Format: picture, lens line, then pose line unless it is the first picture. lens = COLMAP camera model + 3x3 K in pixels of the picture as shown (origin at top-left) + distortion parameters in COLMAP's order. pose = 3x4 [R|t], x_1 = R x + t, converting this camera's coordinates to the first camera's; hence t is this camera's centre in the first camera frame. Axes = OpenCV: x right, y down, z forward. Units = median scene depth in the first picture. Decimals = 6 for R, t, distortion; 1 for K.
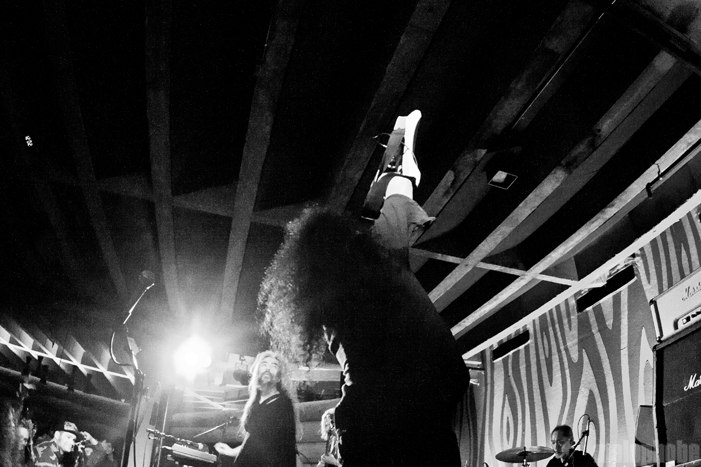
lens RADIAL K [[480.4, 0, 352.1], [0, 480.4, 247.9], [0, 0, 1]] dist [-0.318823, 0.096806]
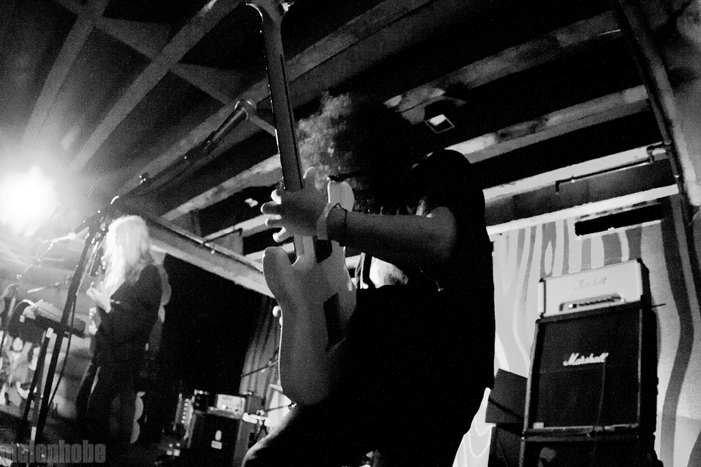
lens RADIAL K [[480.4, 0, 352.1], [0, 480.4, 247.9], [0, 0, 1]] dist [-0.318823, 0.096806]
pose [[0.862261, 0.256892, 0.436476, -0.152441], [-0.331247, 0.937979, 0.102323, 0.048461], [-0.383120, -0.232811, 0.893878, 0.053700]]
